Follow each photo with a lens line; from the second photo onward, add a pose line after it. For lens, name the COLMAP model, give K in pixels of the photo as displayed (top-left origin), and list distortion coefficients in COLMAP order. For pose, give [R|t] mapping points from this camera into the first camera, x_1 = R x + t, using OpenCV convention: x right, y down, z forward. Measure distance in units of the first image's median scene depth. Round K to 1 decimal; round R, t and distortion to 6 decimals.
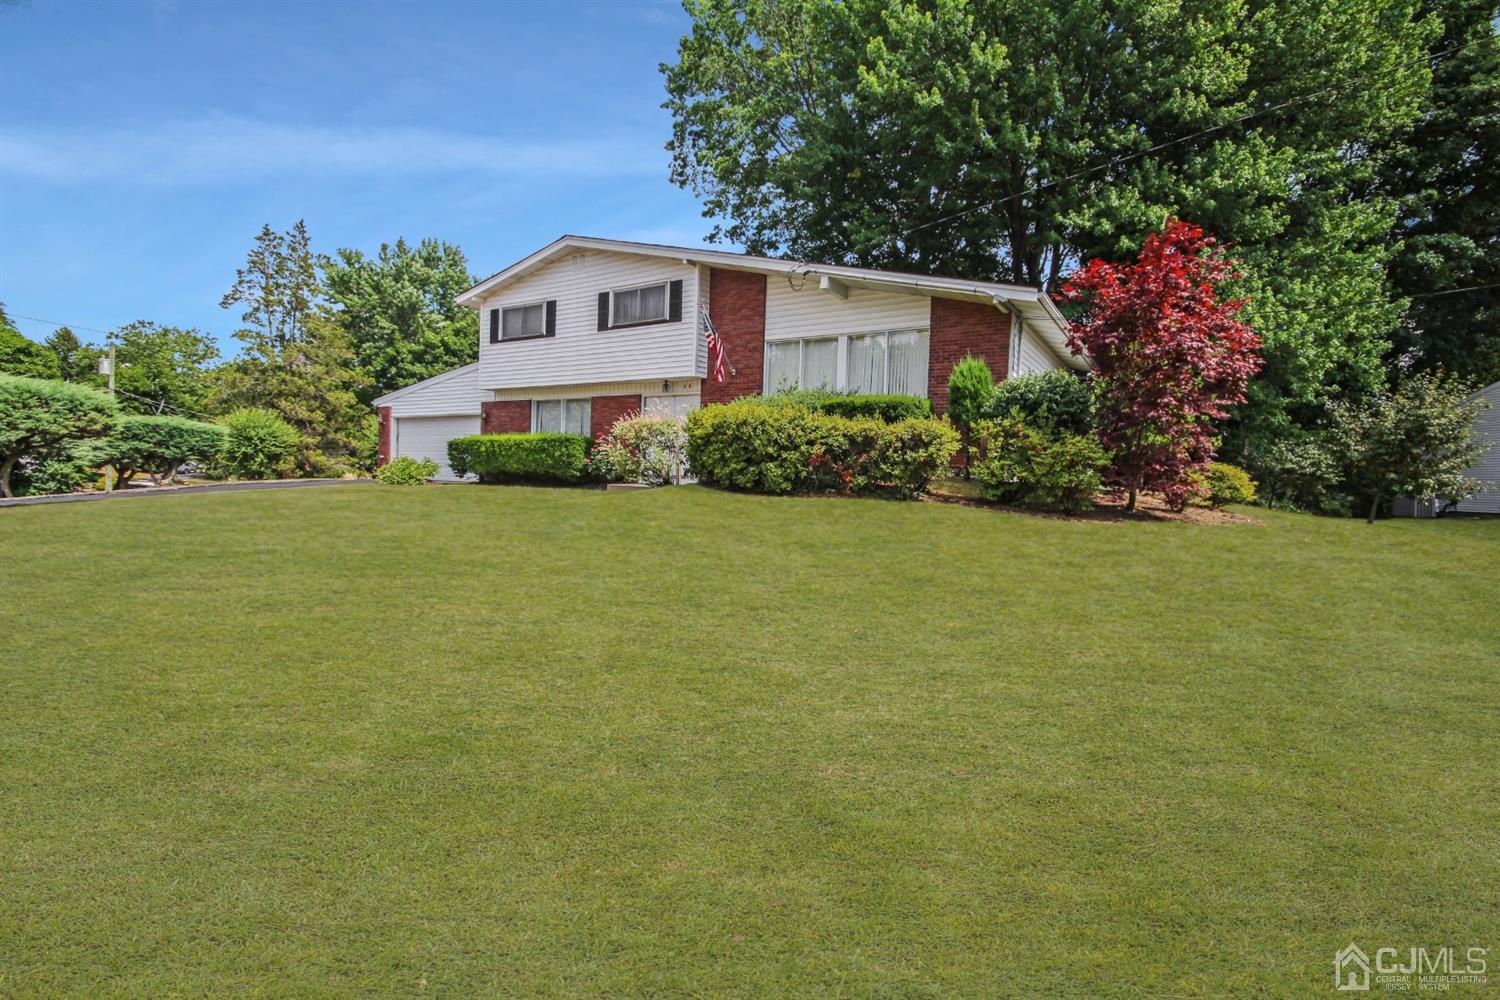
lens RADIAL K [[688.5, 0, 684.5], [0, 688.5, 499.1], [0, 0, 1]] dist [-0.011188, -0.000482]
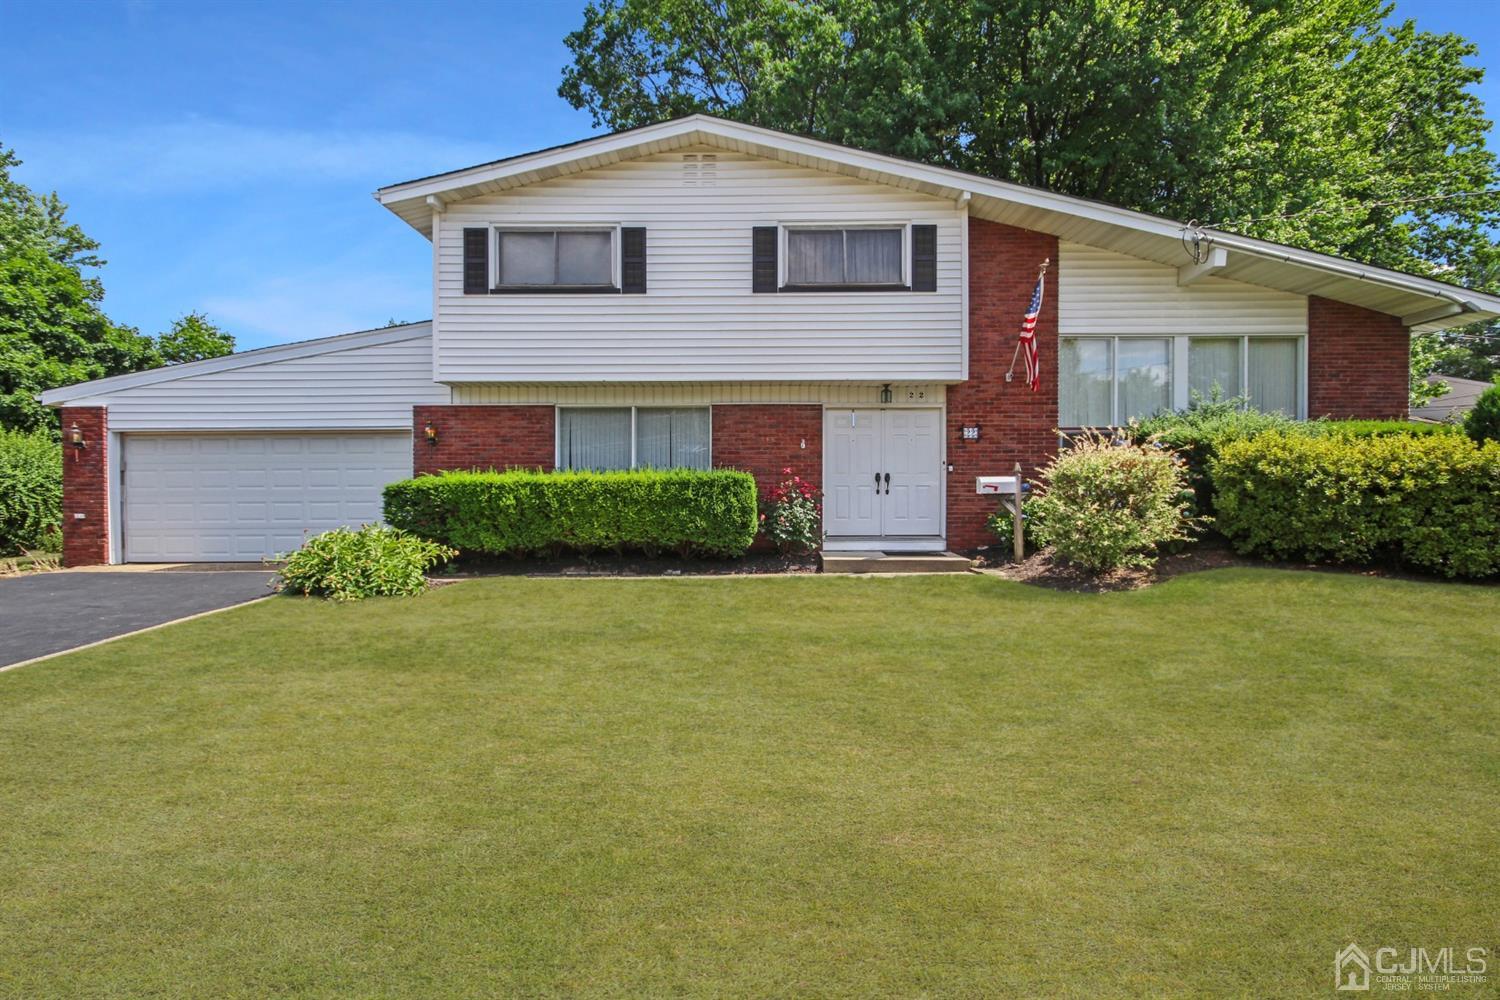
lens RADIAL K [[699.2, 0, 754.8], [0, 699.2, 506.2], [0, 0, 1]] dist [-0.001776, -0.000843]
pose [[0.824673, -0.051685, 0.563244, -0.489005], [0.053155, 0.998491, 0.013797, -0.076142], [-0.563107, 0.018561, 0.826176, 0.543006]]
